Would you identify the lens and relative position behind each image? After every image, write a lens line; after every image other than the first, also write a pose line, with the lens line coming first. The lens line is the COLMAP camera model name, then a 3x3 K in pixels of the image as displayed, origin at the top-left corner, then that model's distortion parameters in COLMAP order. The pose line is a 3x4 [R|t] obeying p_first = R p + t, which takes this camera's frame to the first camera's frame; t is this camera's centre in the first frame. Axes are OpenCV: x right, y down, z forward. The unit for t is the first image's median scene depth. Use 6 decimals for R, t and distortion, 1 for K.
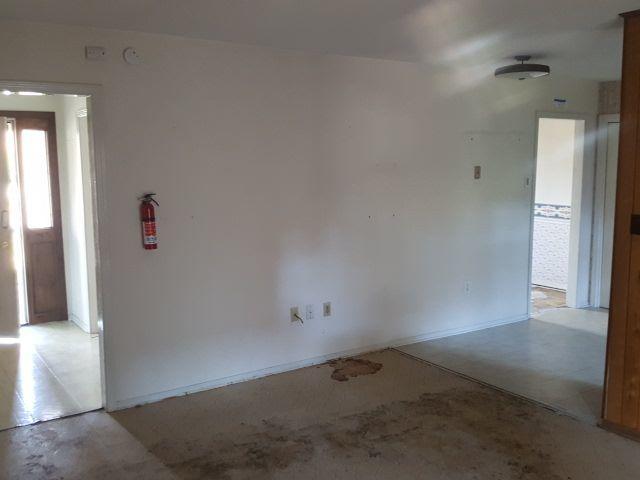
lens RADIAL K [[641.6, 0, 320.0], [0, 641.6, 240.0], [0, 0, 1]] dist [0.011313, 0.003427]
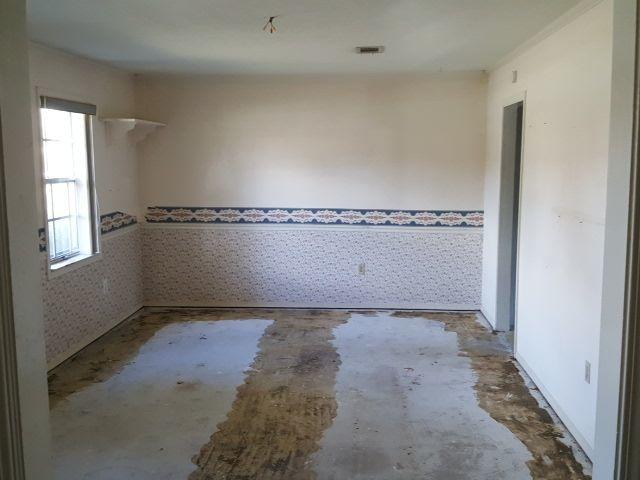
lens RADIAL K [[641.6, 0, 320.0], [0, 641.6, 240.0], [0, 0, 1]] dist [0.011313, 0.003427]
pose [[0.635521, -0.104061, 0.765038, -0.566202], [0.095395, 0.993866, 0.055941, -0.120187], [-0.766167, 0.037429, 0.641550, 0.904212]]
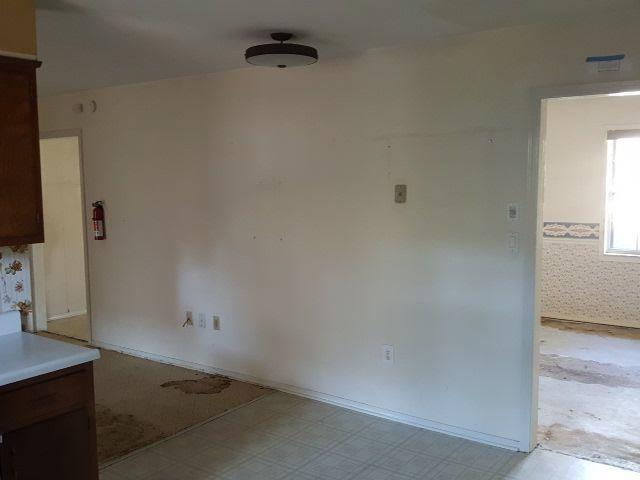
lens RADIAL K [[641.6, 0, 320.0], [0, 641.6, 240.0], [0, 0, 1]] dist [0.011313, 0.003427]
pose [[0.326150, 0.090621, -0.940964, 1.037125], [-0.109845, 0.992285, 0.057490, -0.102440], [0.938914, 0.084610, 0.333588, 0.822878]]
